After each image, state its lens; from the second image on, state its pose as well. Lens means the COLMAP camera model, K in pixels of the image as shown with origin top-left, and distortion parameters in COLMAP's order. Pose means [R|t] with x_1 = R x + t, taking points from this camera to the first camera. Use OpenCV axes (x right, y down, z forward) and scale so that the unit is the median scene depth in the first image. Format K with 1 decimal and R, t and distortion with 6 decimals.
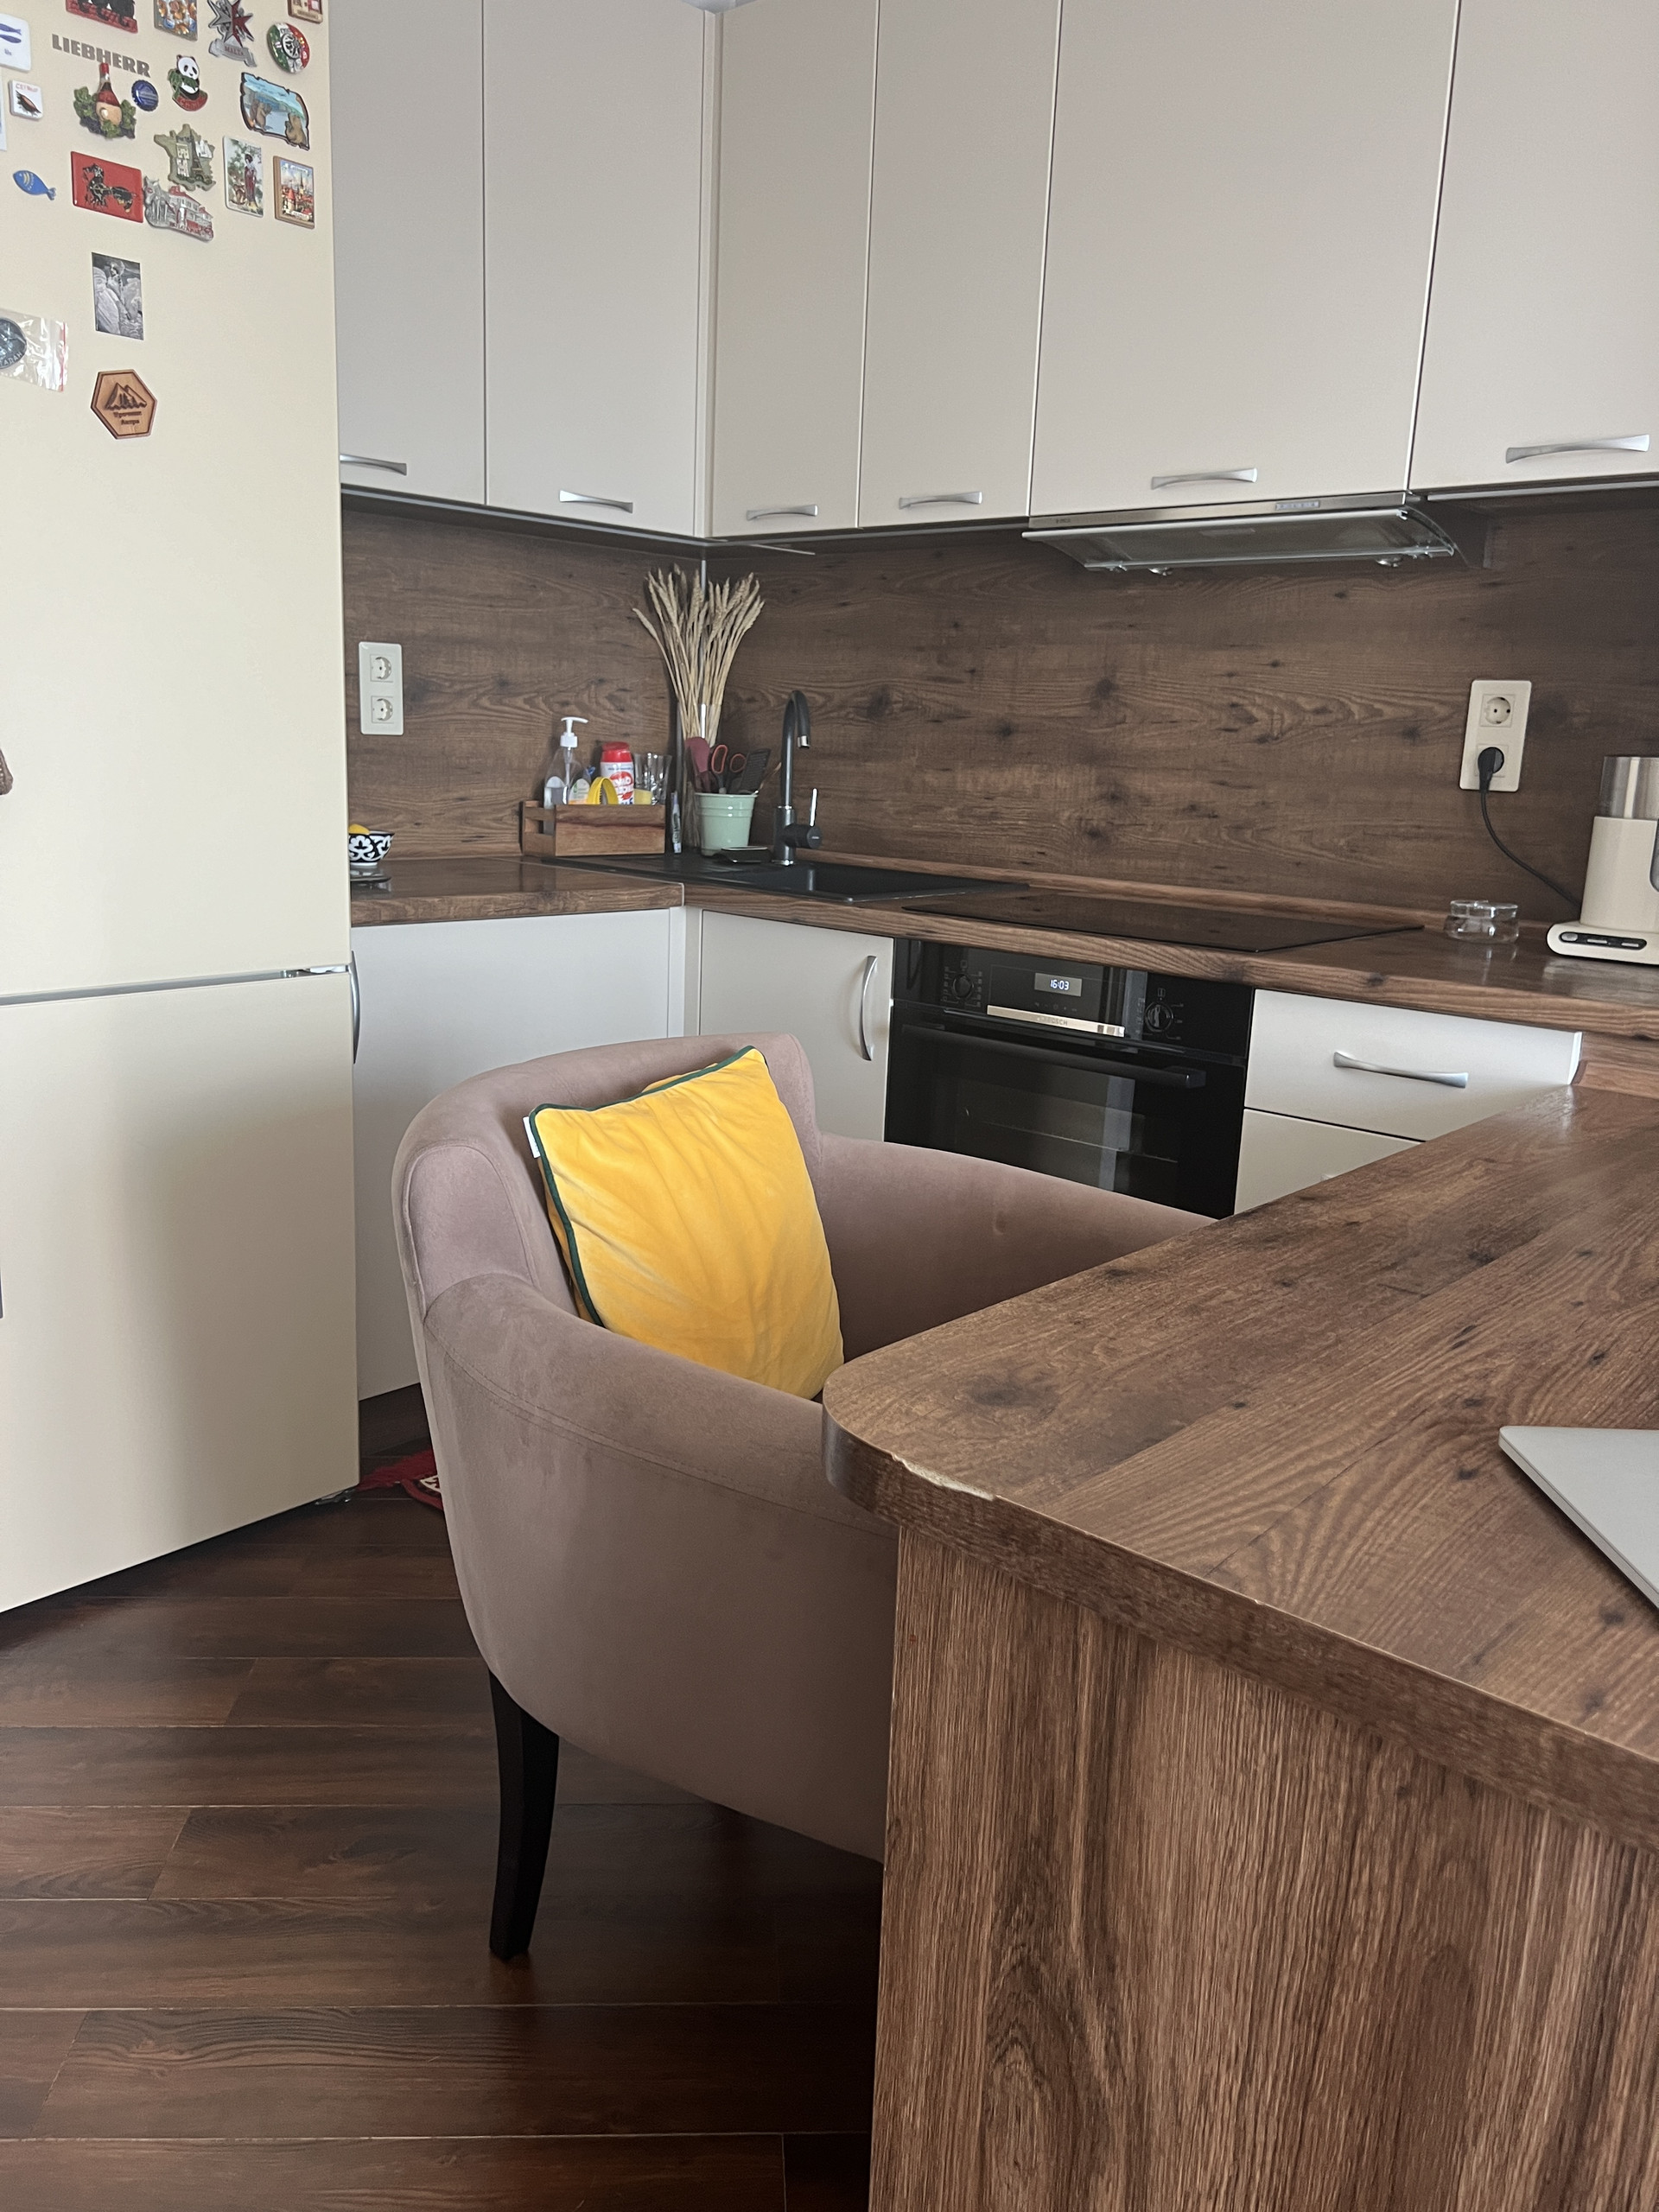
lens RADIAL K [[1671.1, 0, 817.1], [0, 1671.1, 1116.0], [0, 0, 1]] dist [0.068673, -0.084786]
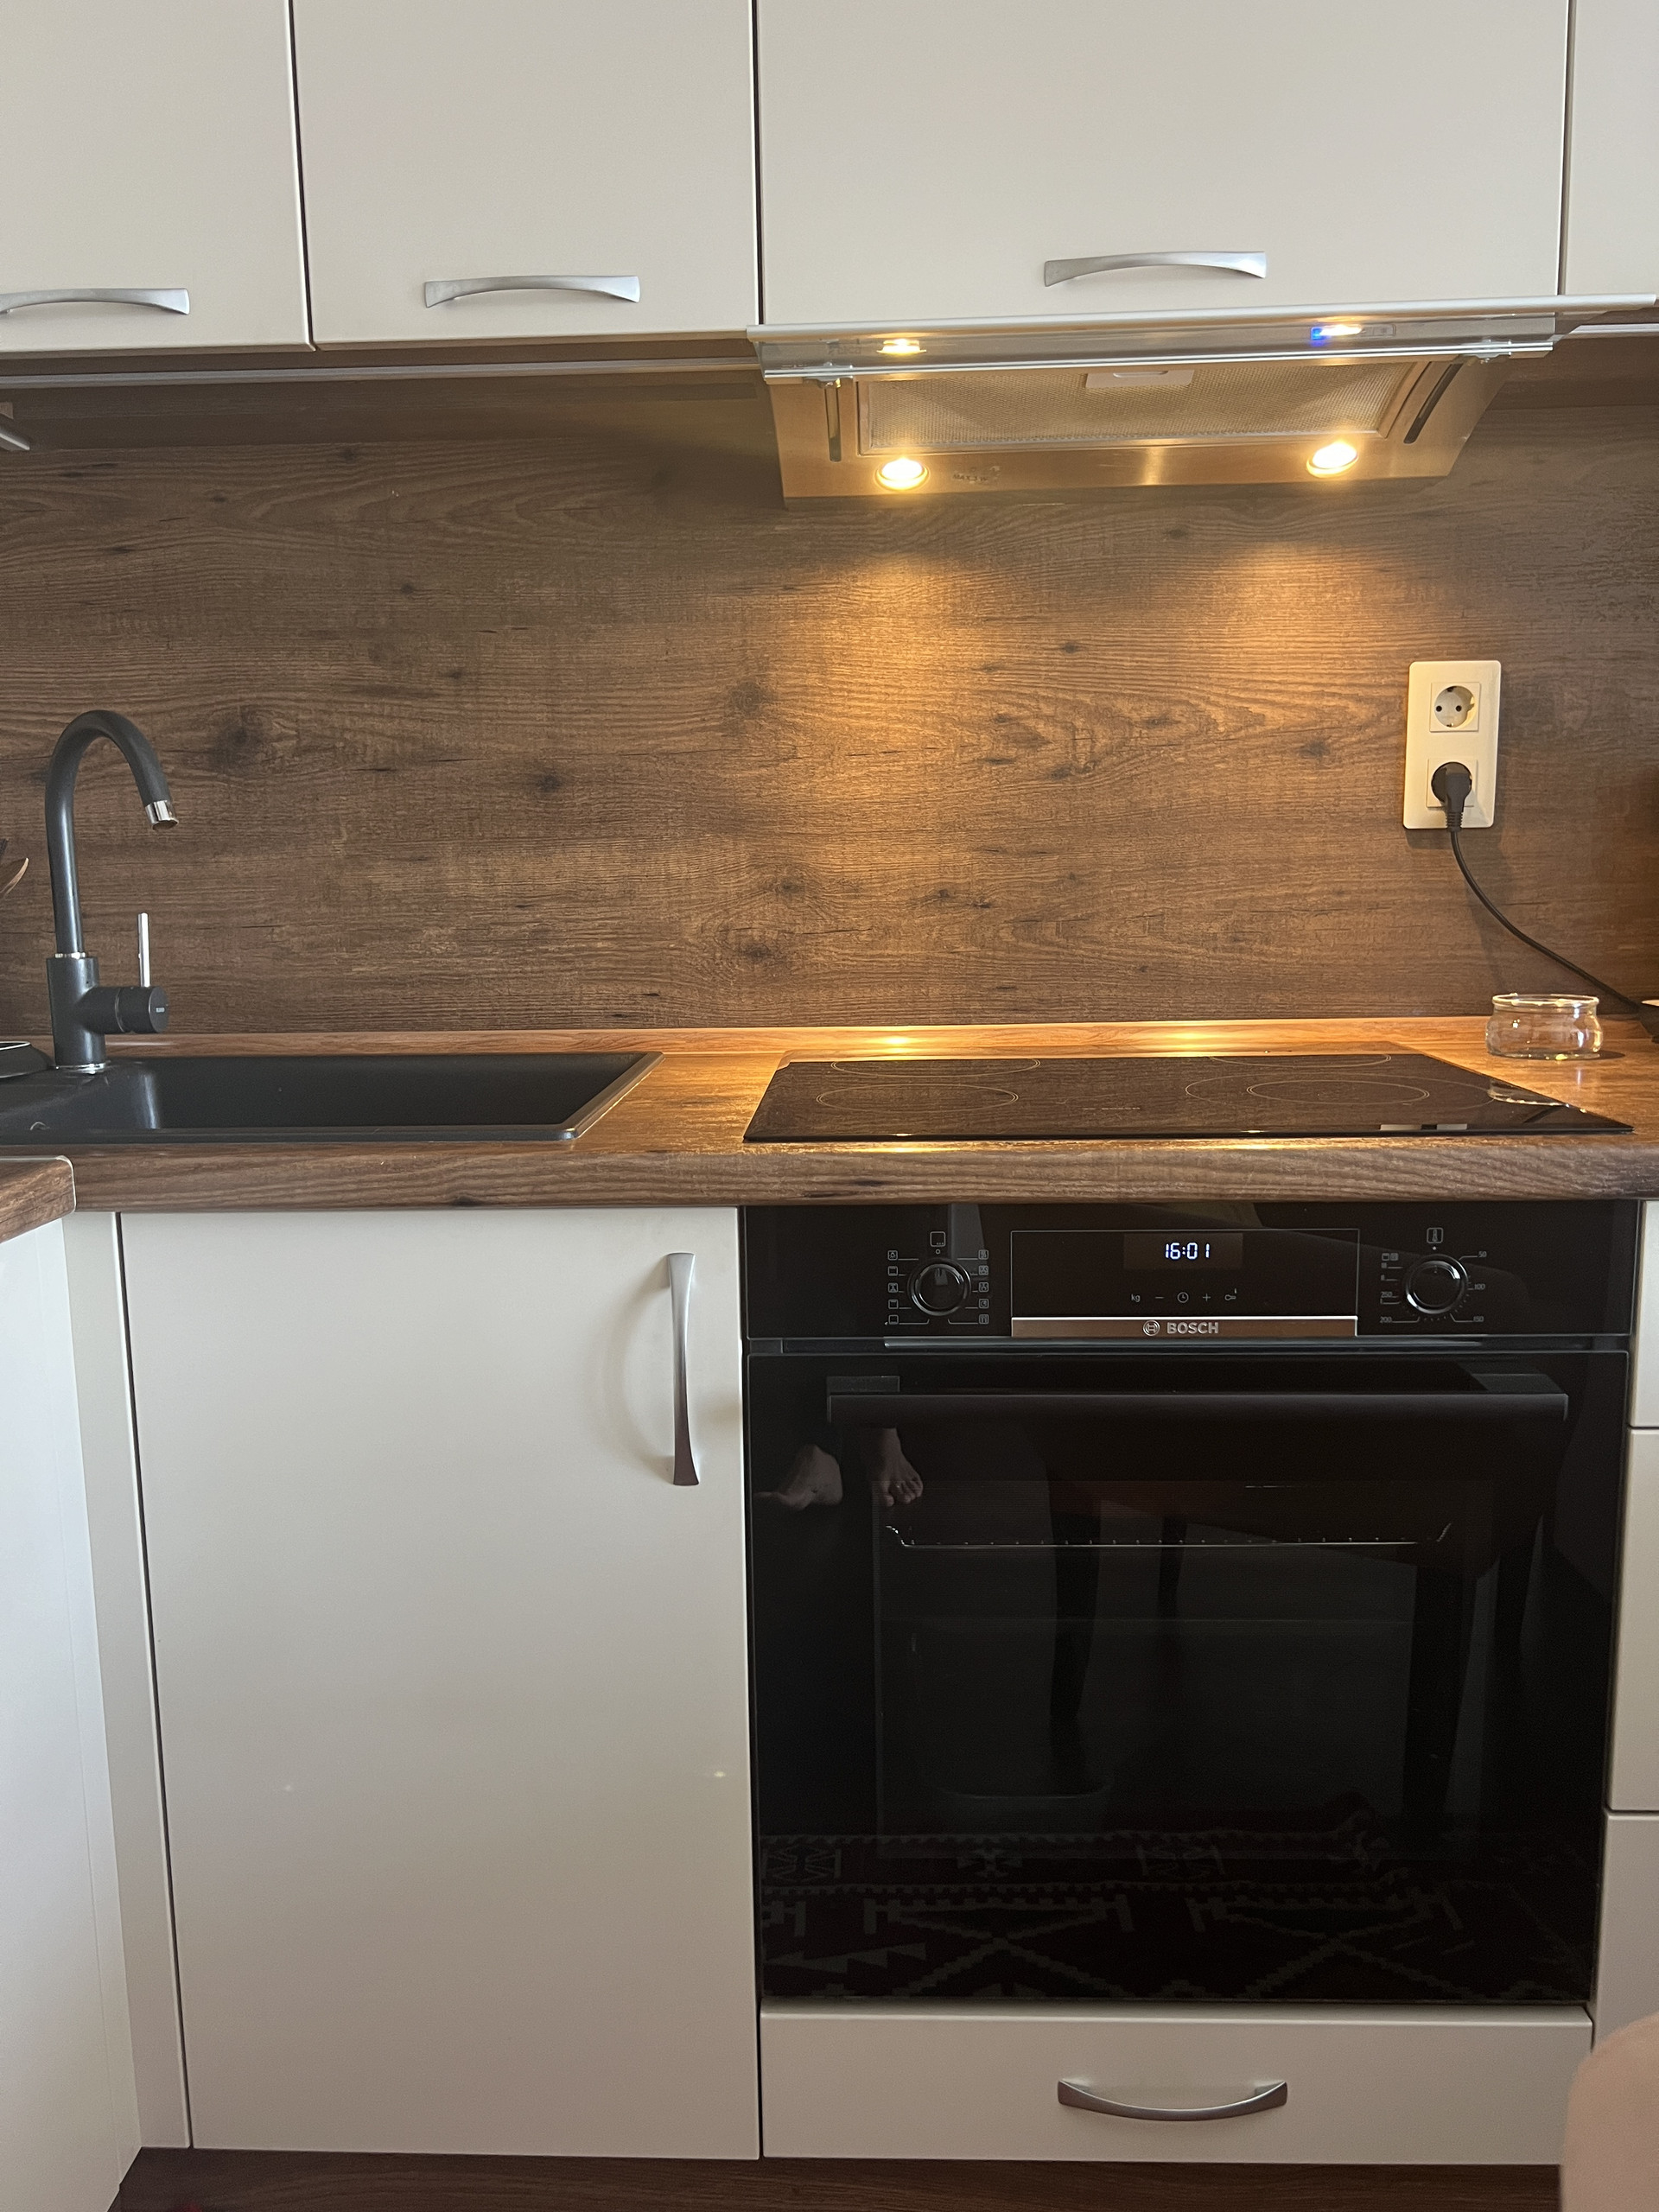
lens RADIAL K [[1677.3, 0, 799.7], [0, 1677.3, 1126.9], [0, 0, 1]] dist [0.142562, -0.285359]
pose [[0.769703, -0.150896, 0.620313, -0.206980], [0.188144, 0.982126, 0.005455, -0.120456], [-0.610049, 0.112509, 0.784336, 0.598602]]
